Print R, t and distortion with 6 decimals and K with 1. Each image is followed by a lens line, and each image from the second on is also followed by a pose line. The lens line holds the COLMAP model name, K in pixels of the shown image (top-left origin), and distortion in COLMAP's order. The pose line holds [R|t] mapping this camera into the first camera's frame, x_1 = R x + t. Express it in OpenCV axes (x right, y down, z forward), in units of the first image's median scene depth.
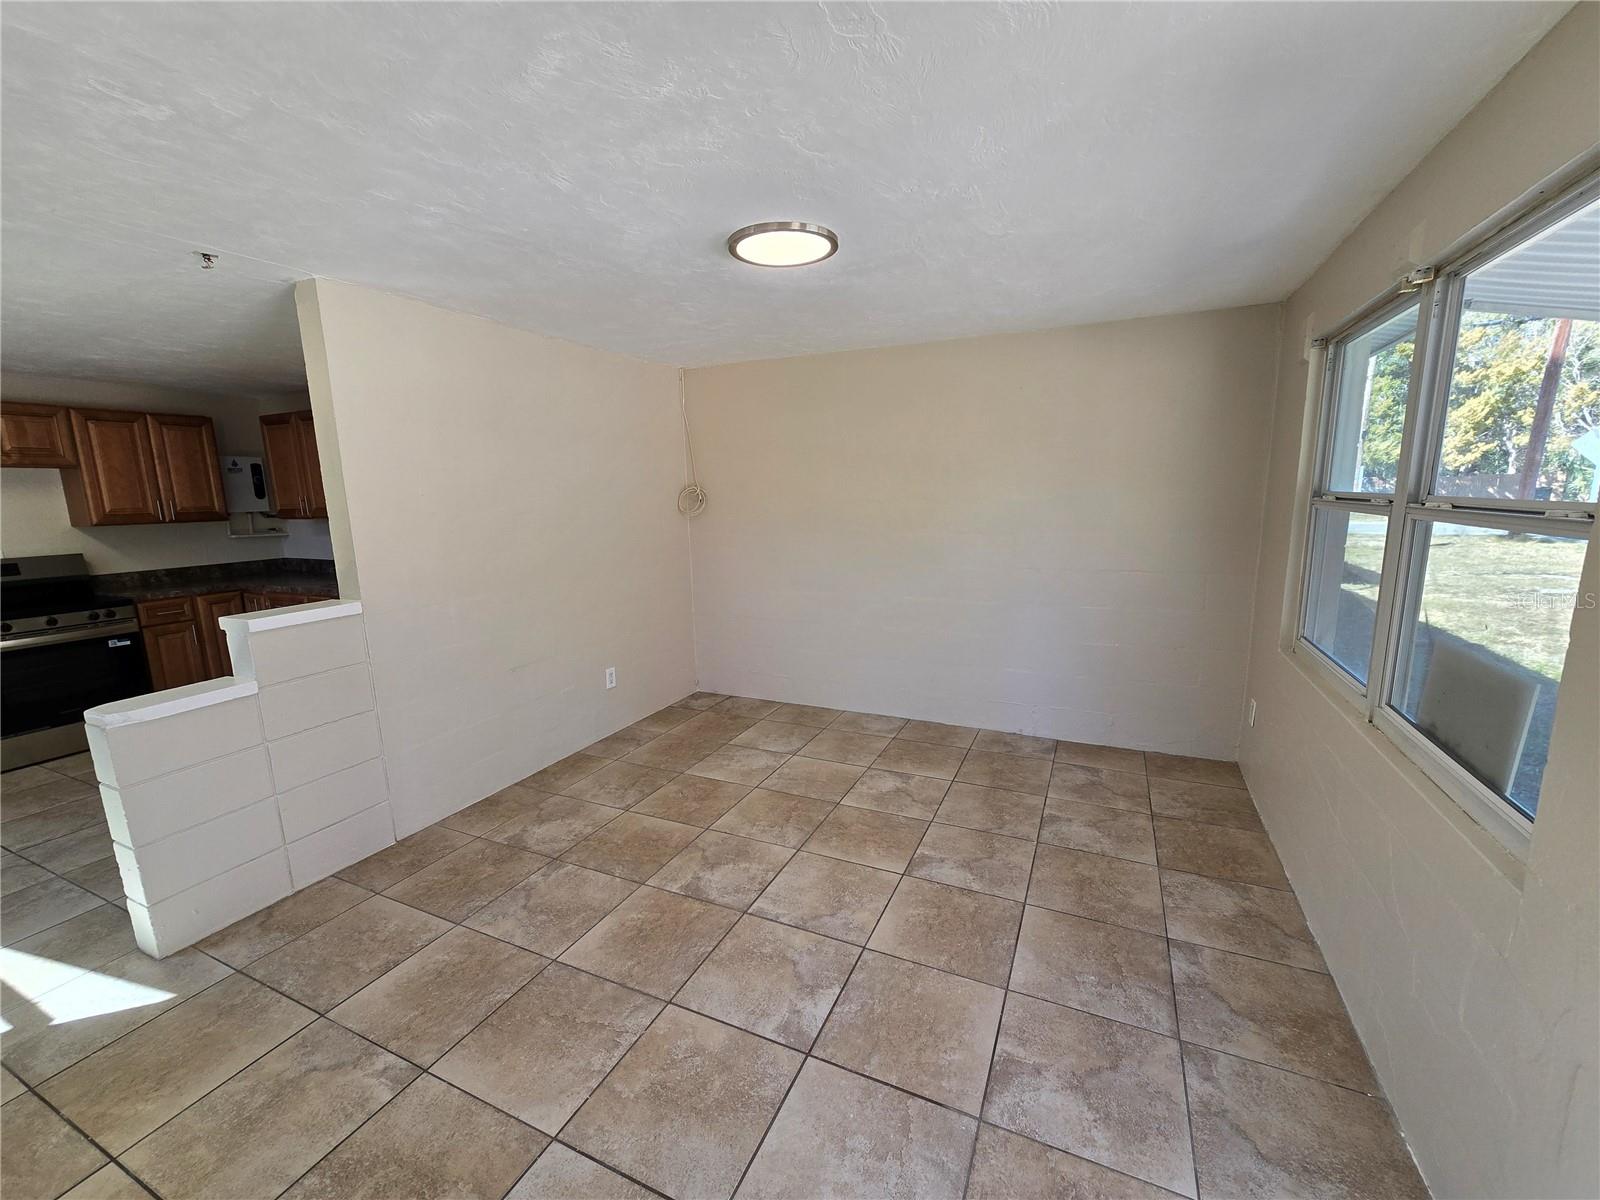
lens RADIAL K [[658.7, 0, 800.7], [0, 658.7, 607.8], [0, 0, 1]] dist [-0.003926, -0.000285]
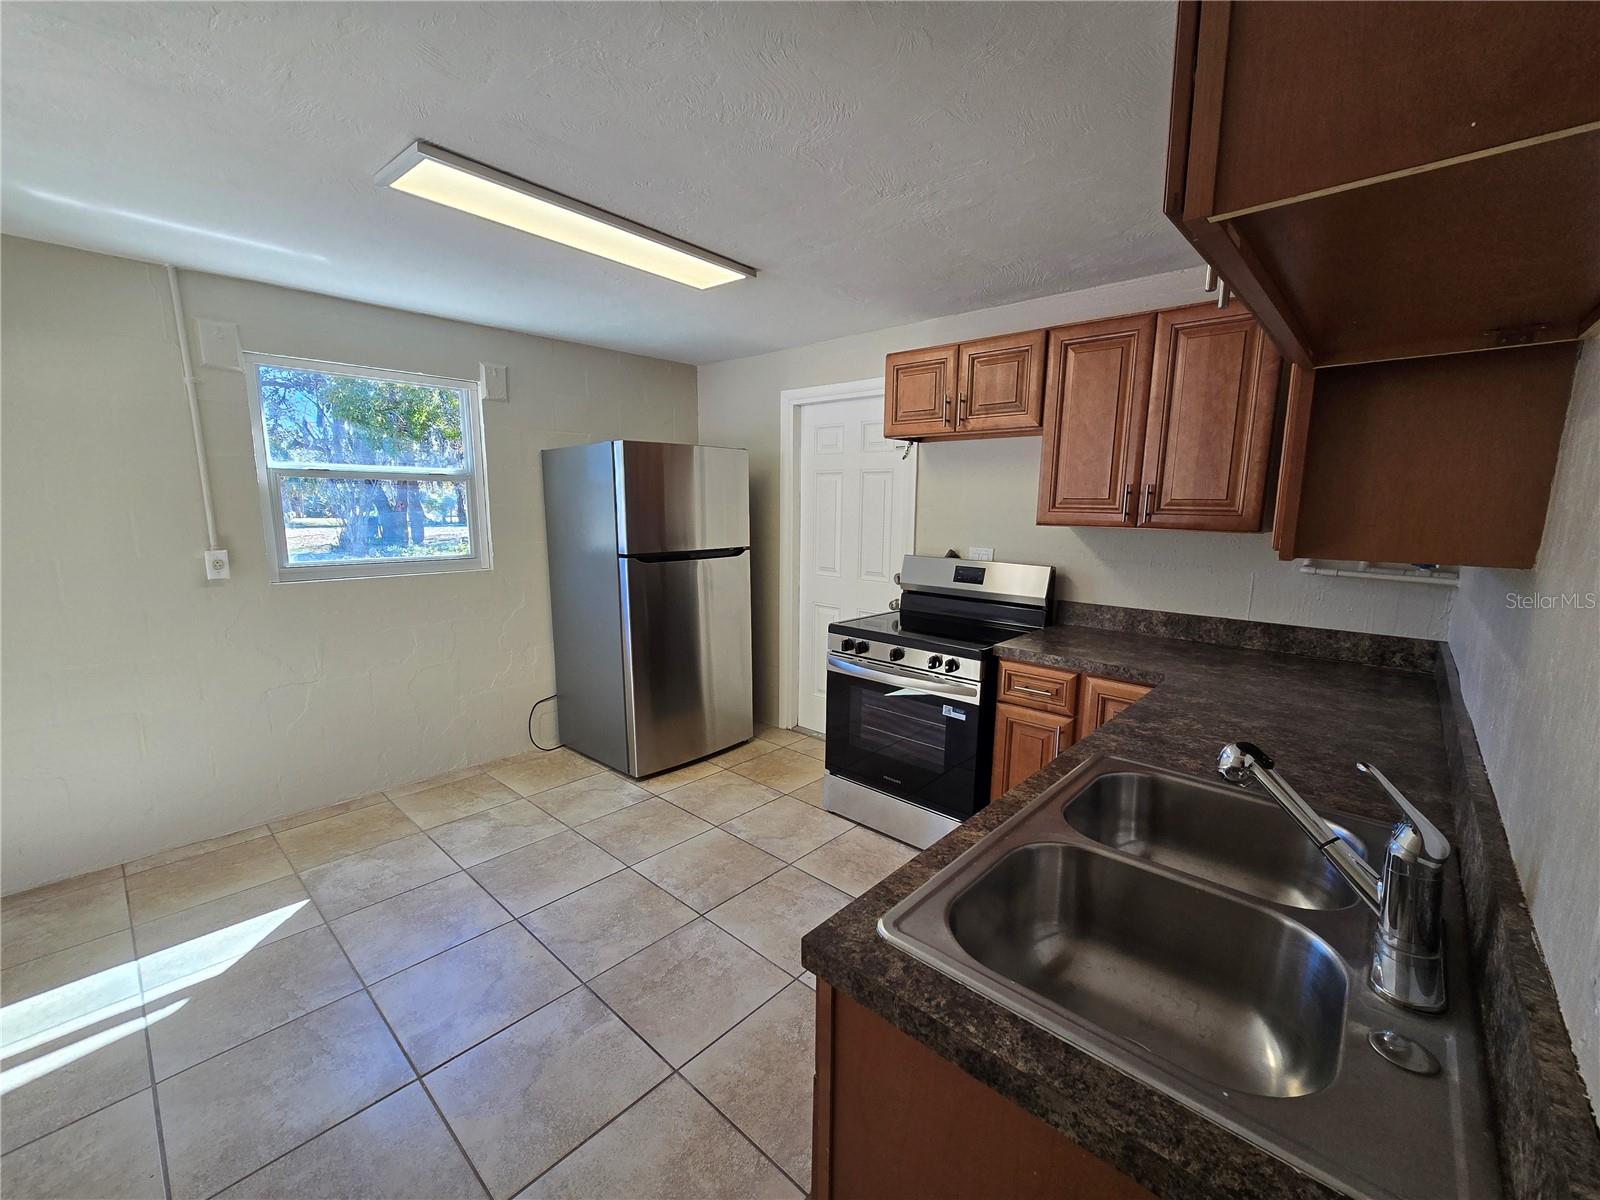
lens RADIAL K [[656.2, 0, 798.1], [0, 656.2, 609.8], [0, 0, 1]] dist [-0.011757, 0.005596]
pose [[-0.299939, 0.177693, -0.937263, -0.639652], [-0.170365, 0.956726, 0.235903, -0.237150], [0.938623, 0.230433, -0.256687, 1.475566]]
